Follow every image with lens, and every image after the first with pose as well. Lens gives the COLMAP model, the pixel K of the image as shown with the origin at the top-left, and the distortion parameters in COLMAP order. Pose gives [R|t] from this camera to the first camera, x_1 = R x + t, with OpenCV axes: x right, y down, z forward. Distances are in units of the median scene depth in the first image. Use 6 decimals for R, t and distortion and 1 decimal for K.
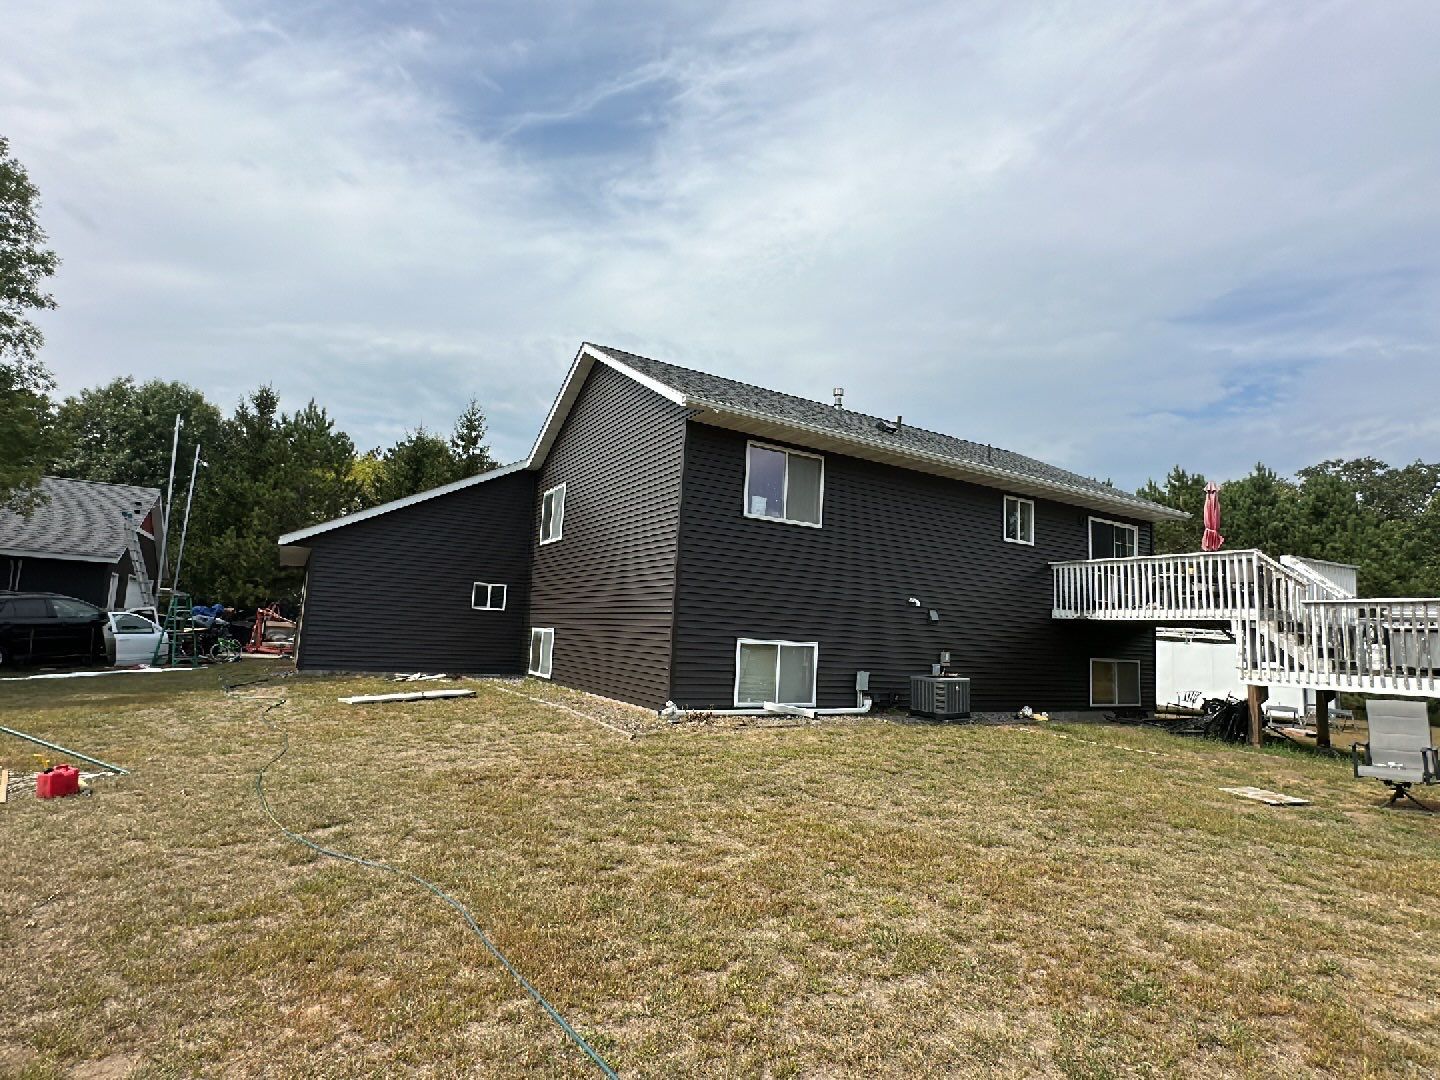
lens RADIAL K [[729.8, 0, 720.0], [0, 729.8, 540.0], [0, 0, 1]] dist [-0.004963, -0.001145]
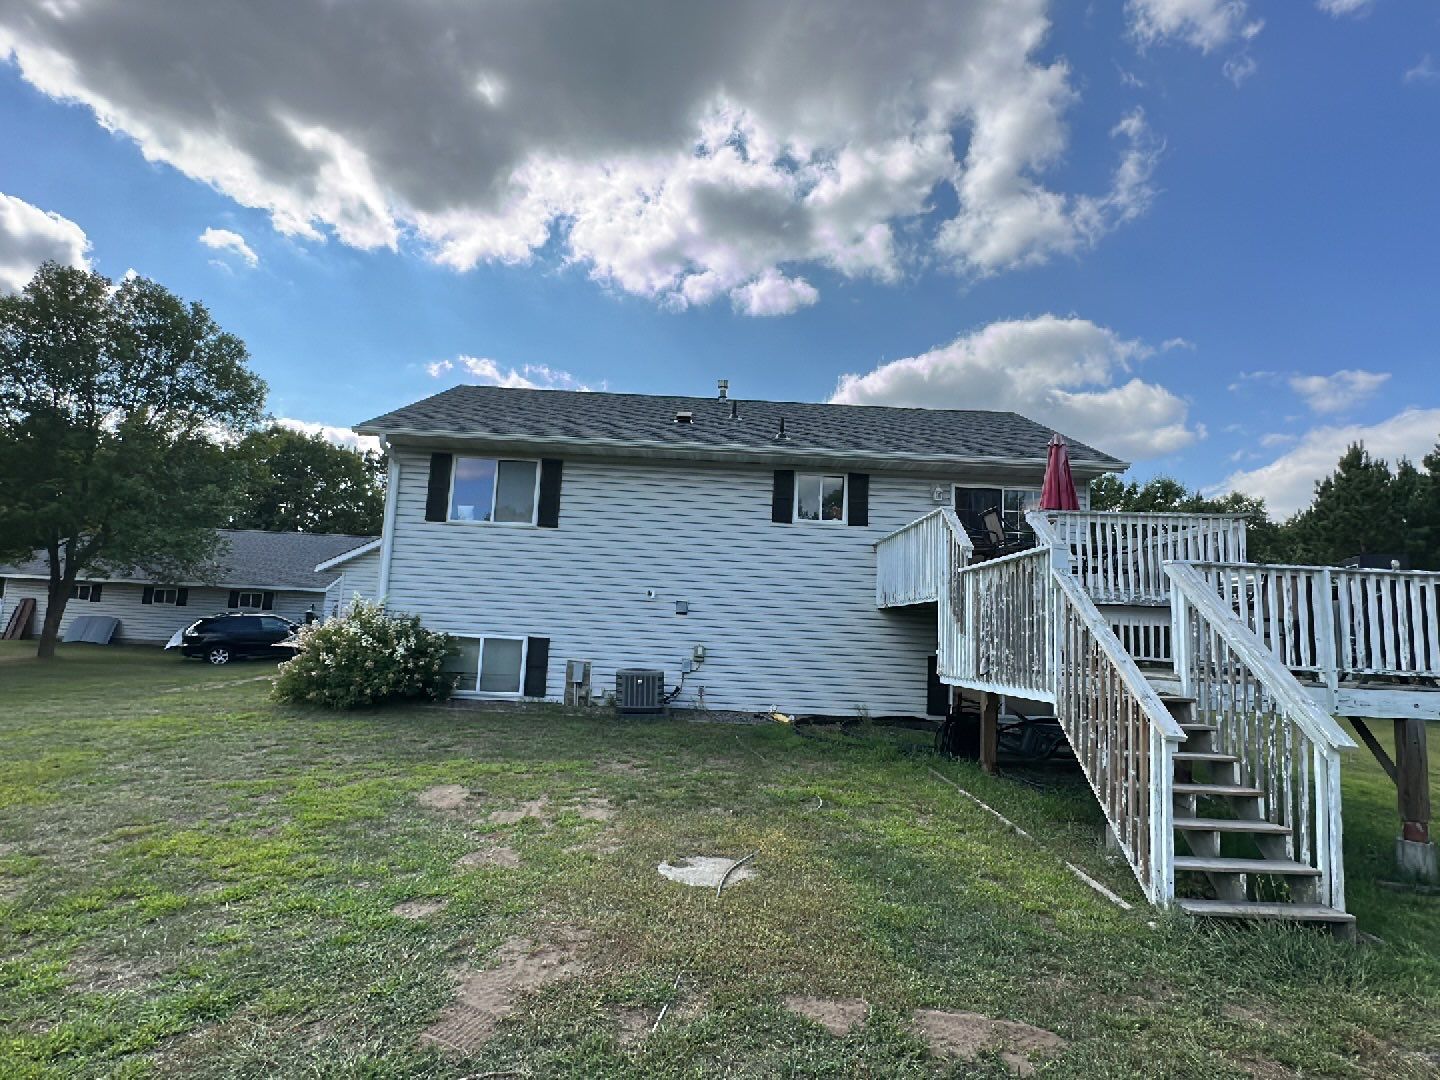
lens RADIAL K [[729.8, 0, 720.0], [0, 729.8, 540.0], [0, 0, 1]] dist [-0.004963, -0.001145]
pose [[0.858292, -0.085693, -0.505956, 0.692424], [0.070414, 0.996299, -0.049293, 0.056725], [0.508307, 0.006681, 0.861150, 0.182136]]
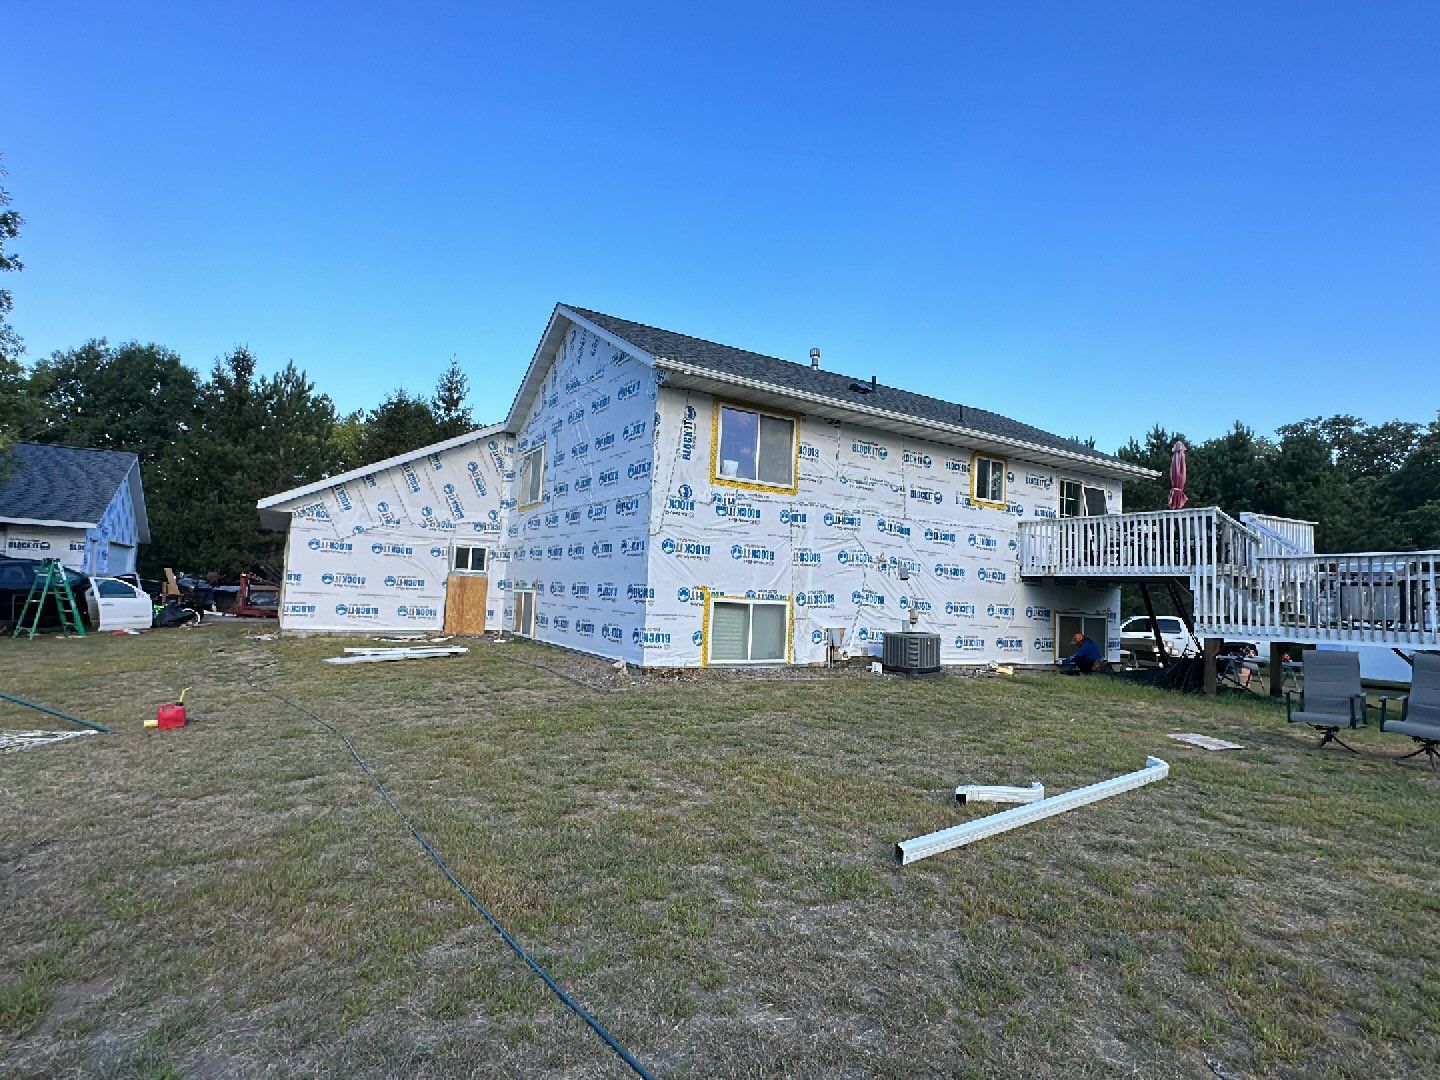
lens RADIAL K [[729.8, 0, 720.0], [0, 729.8, 540.0], [0, 0, 1]] dist [-0.004963, -0.001145]
pose [[0.999894, -0.007577, 0.012441, 0.019746], [0.006897, 0.998527, 0.053809, -0.000164], [-0.012830, -0.053717, 0.998474, -0.014348]]
